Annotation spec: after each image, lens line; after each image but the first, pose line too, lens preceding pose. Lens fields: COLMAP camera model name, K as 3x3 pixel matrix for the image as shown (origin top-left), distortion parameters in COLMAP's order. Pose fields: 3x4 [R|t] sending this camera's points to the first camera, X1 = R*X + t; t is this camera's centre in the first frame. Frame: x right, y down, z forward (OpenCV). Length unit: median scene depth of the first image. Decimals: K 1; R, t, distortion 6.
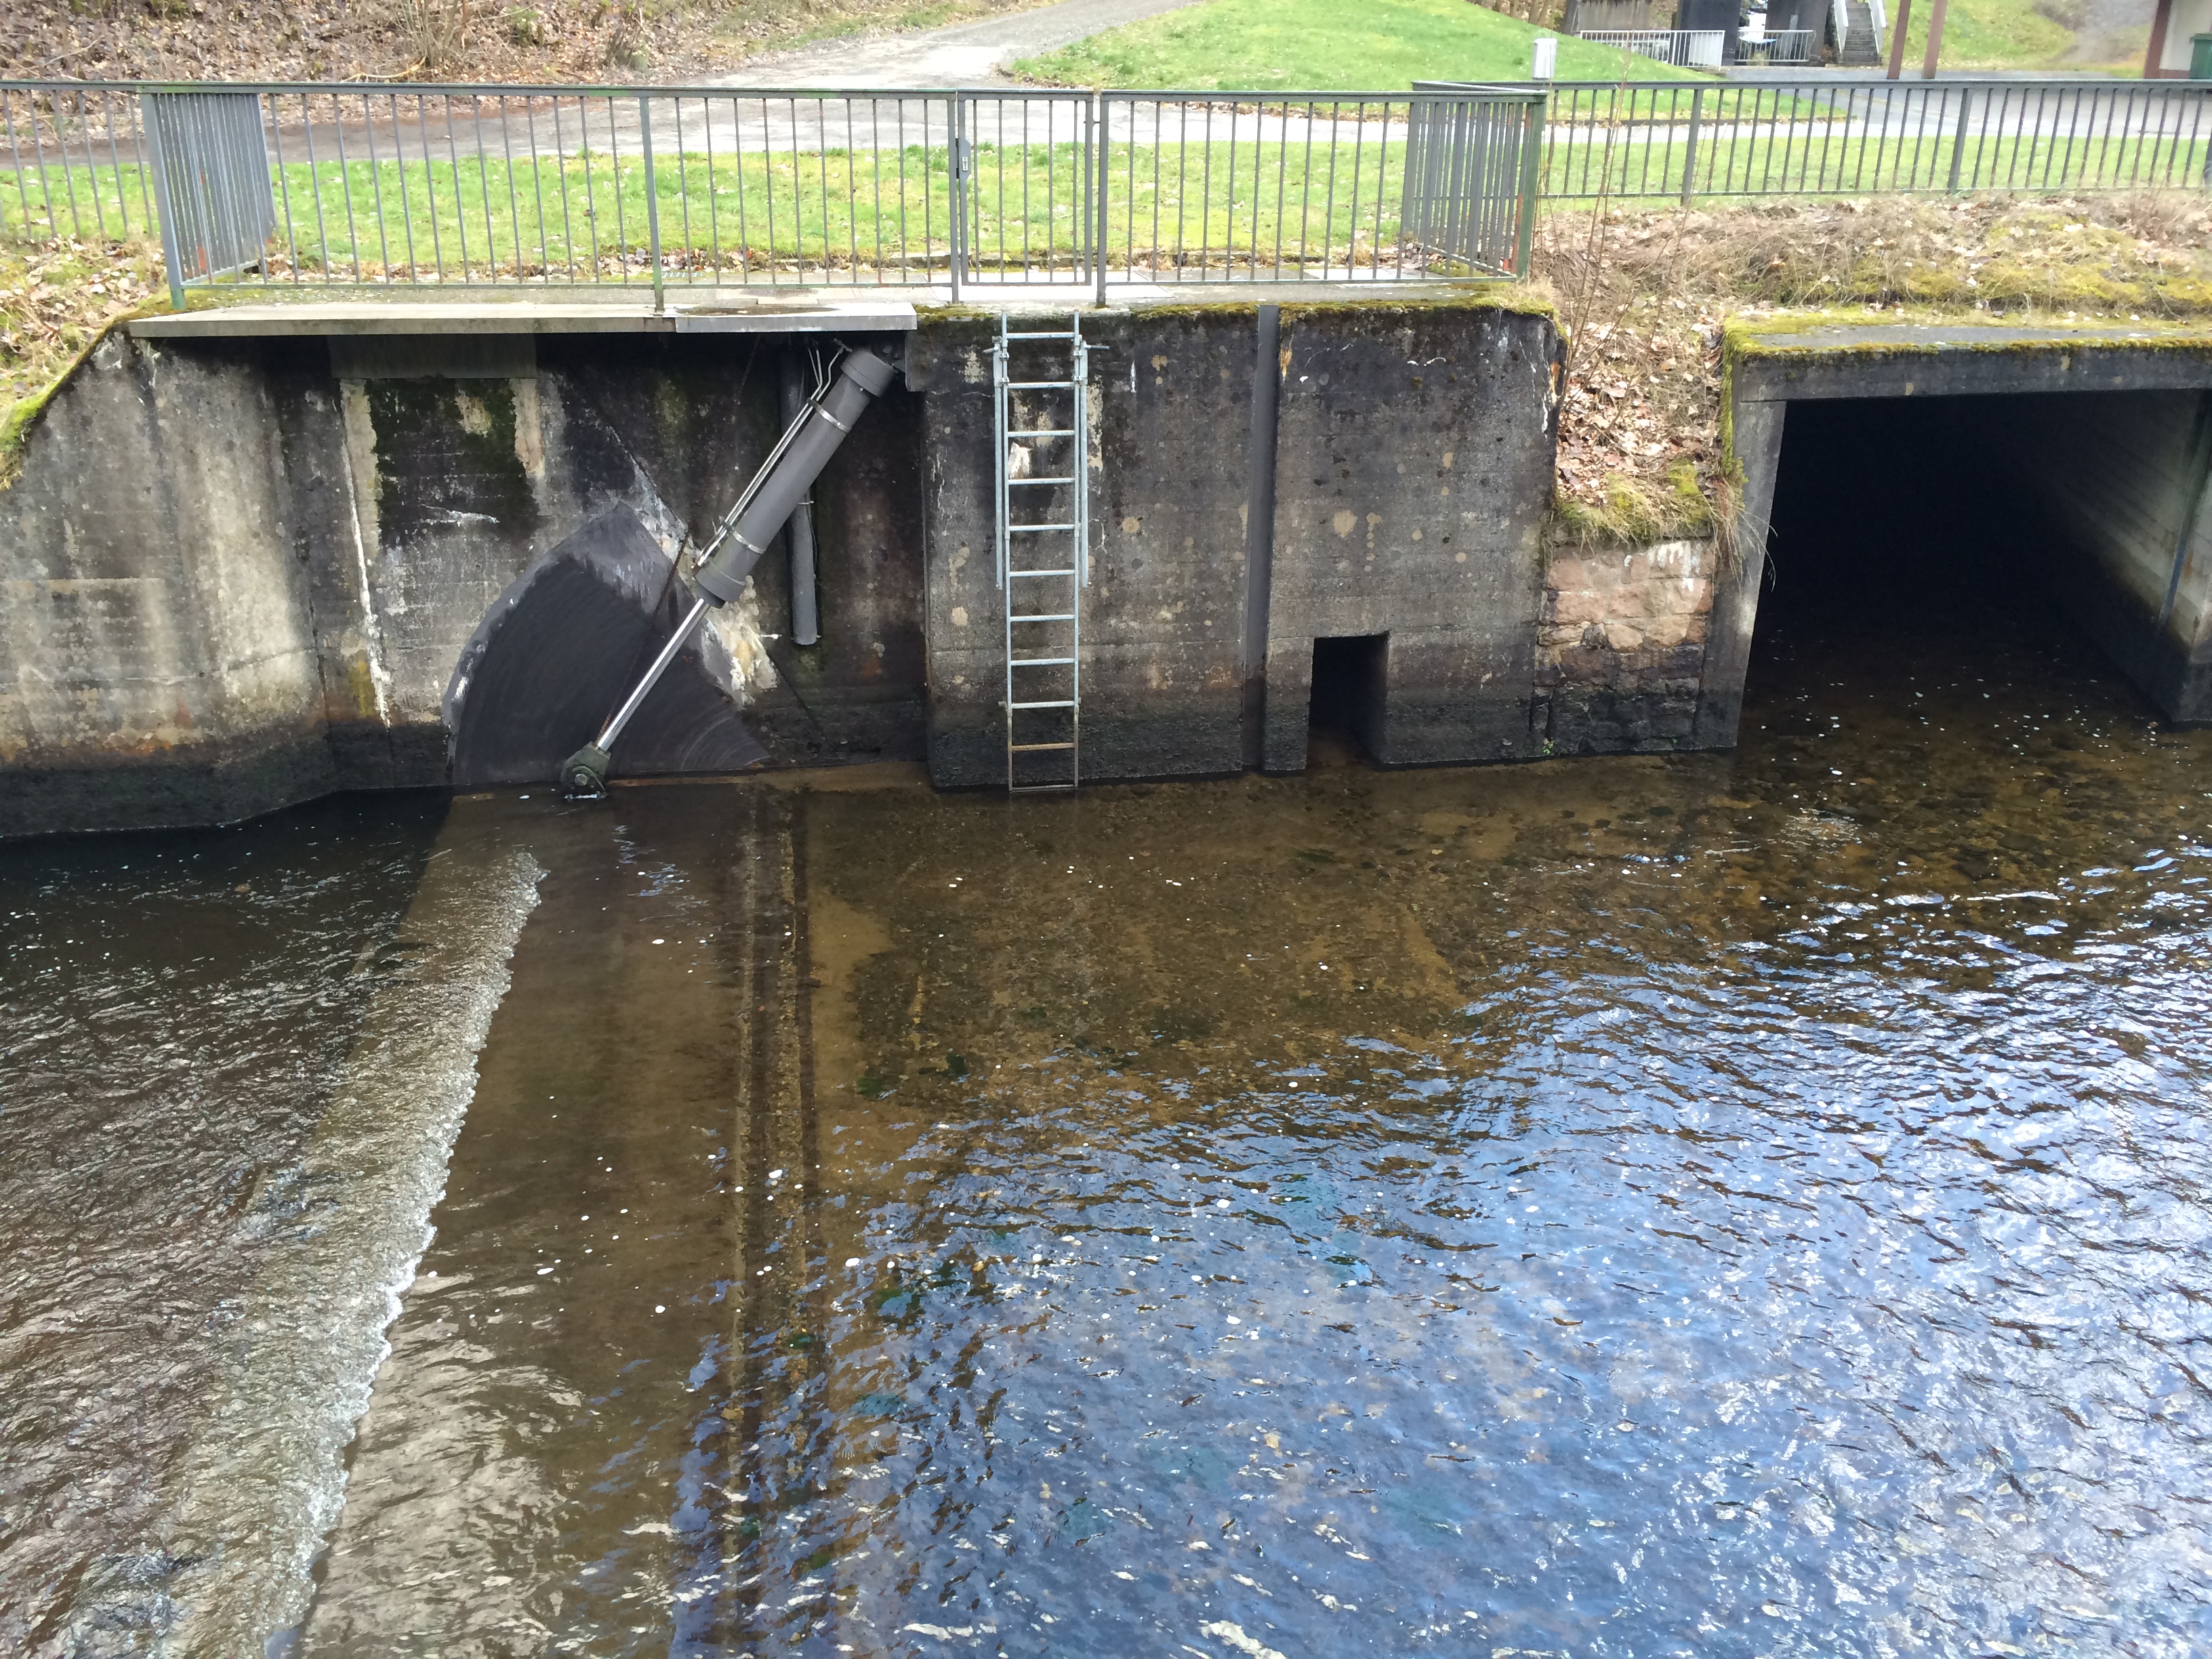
lens RADIAL K [[1924.9, 0, 1106.0], [0, 1924.9, 829.5], [0, 0, 1]] dist [0.113283, -0.186815]
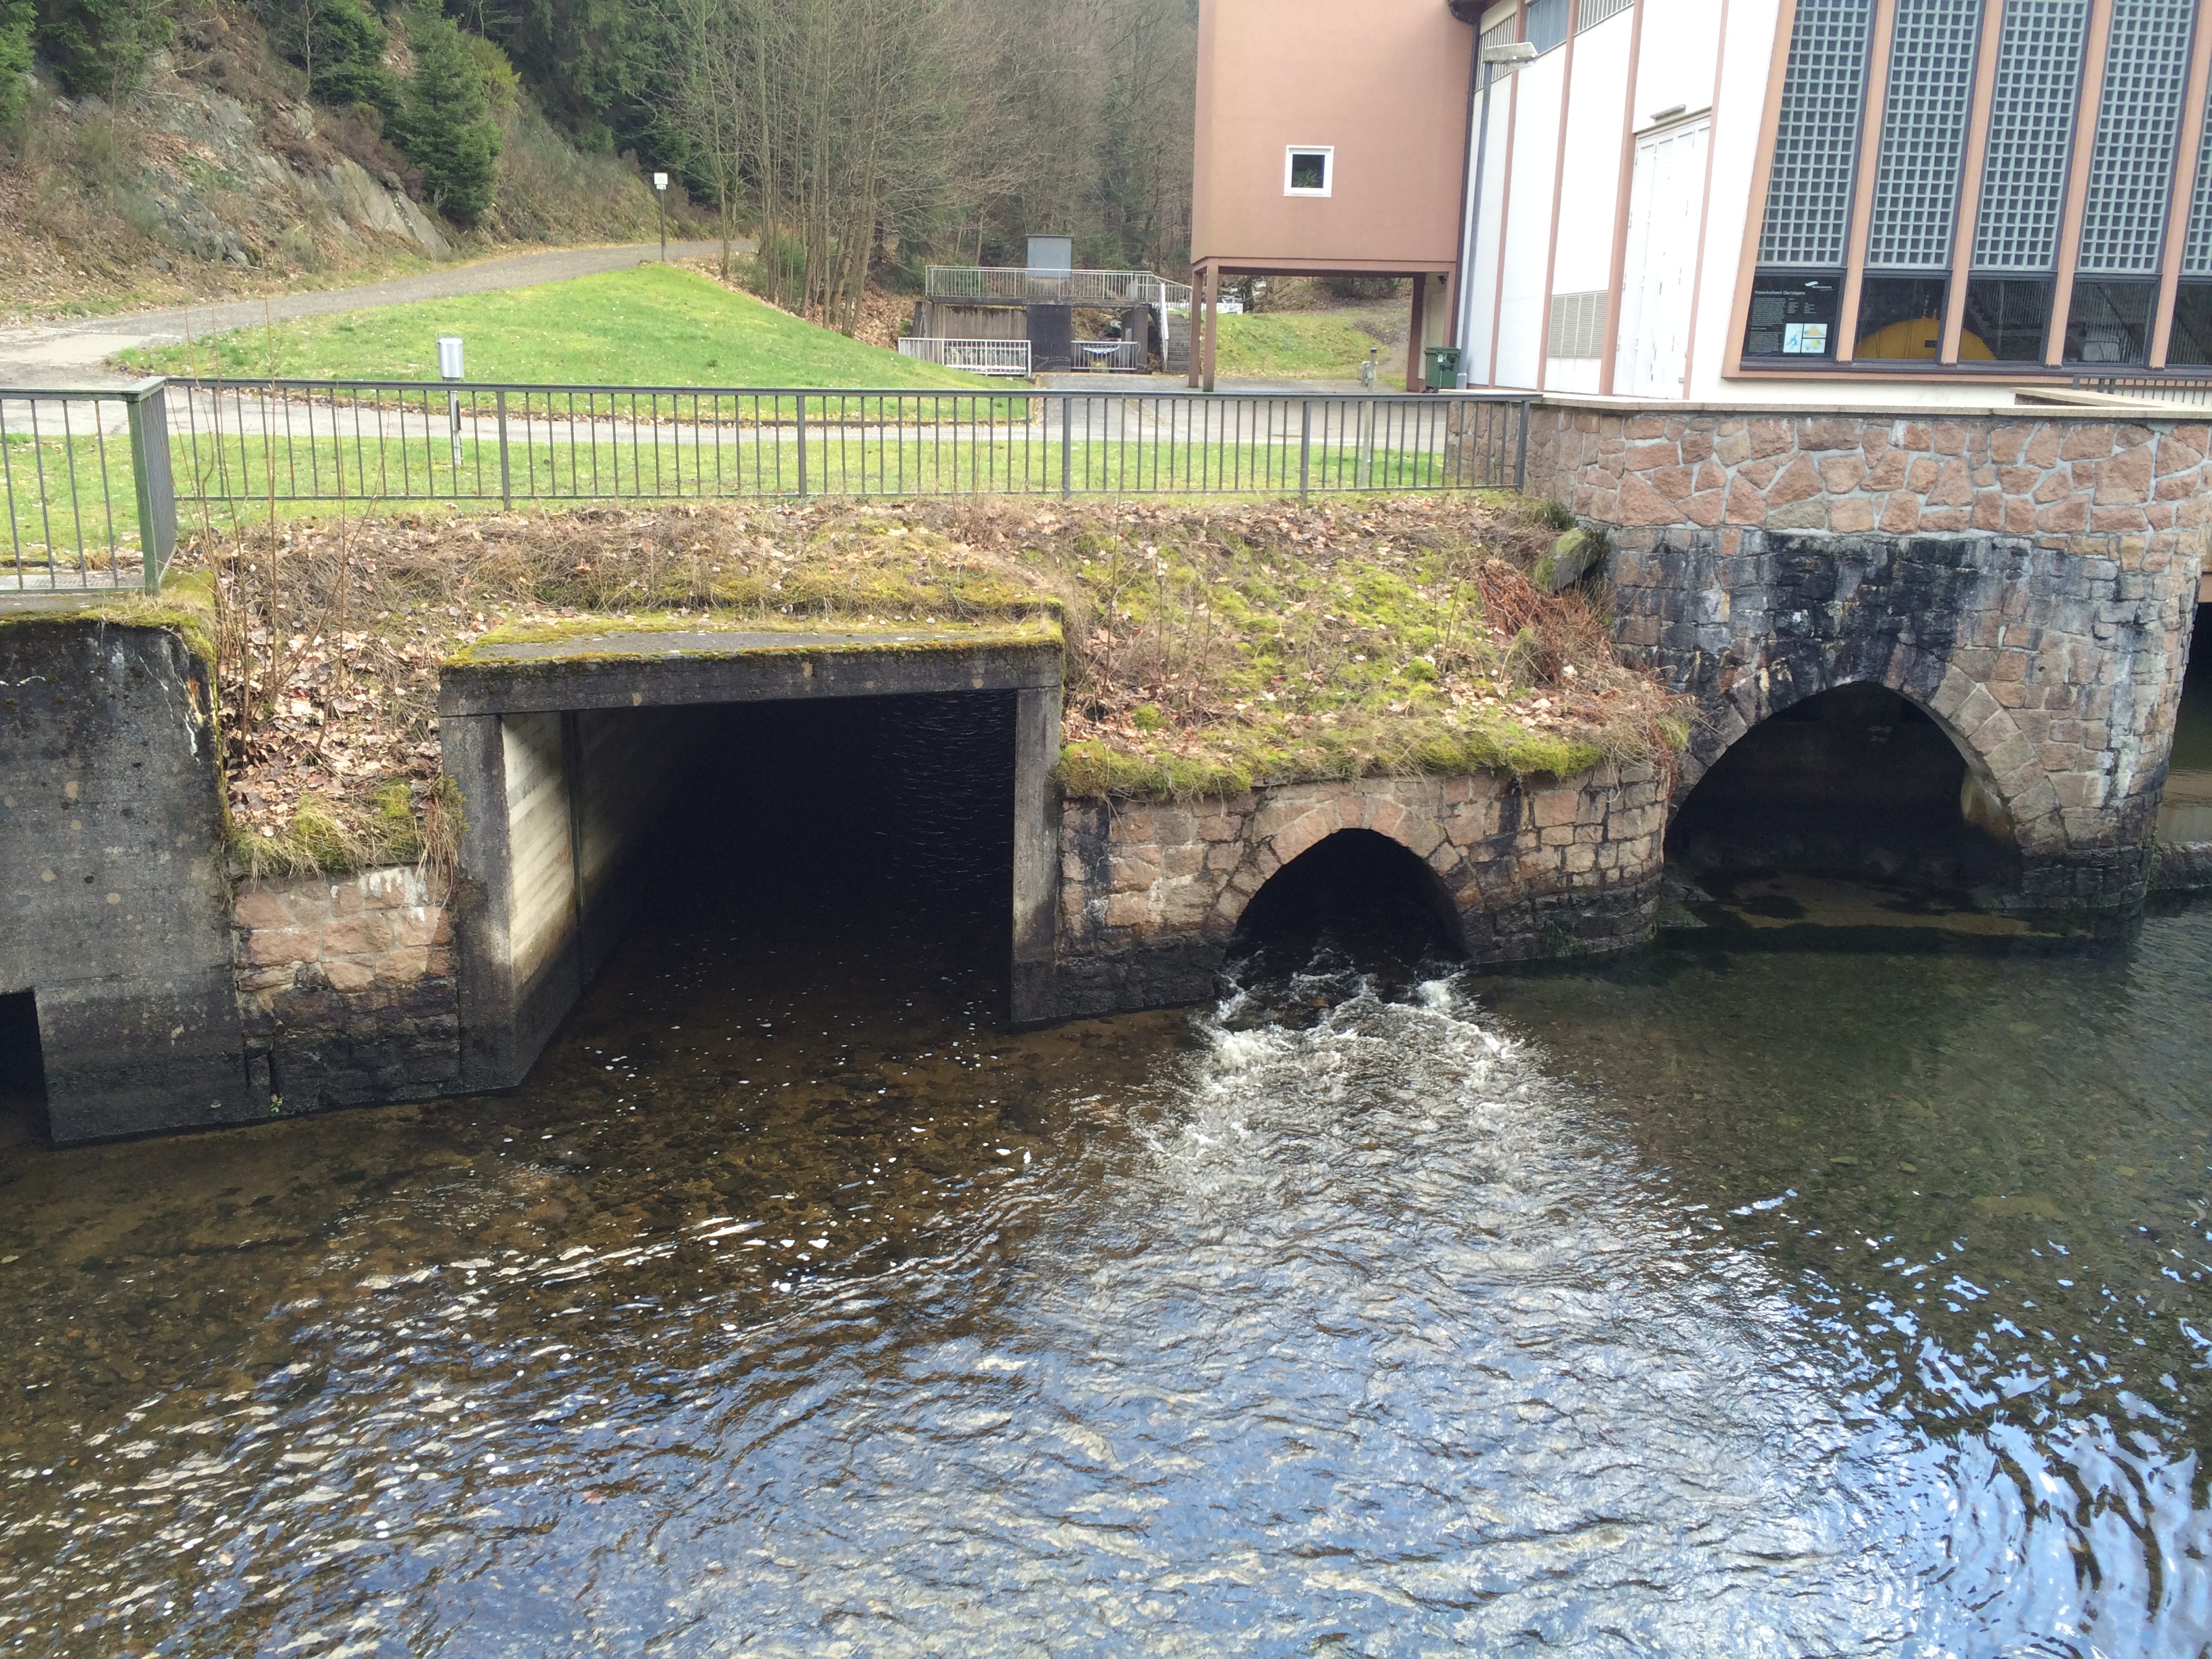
lens RADIAL K [[1924.9, 0, 1106.0], [0, 1924.9, 829.5], [0, 0, 1]] dist [0.113283, -0.186815]
pose [[0.970559, -0.044142, 0.236785, 0.396728], [0.076359, 0.988744, -0.128667, -0.023974], [-0.228440, 0.142959, 0.963005, 0.051020]]
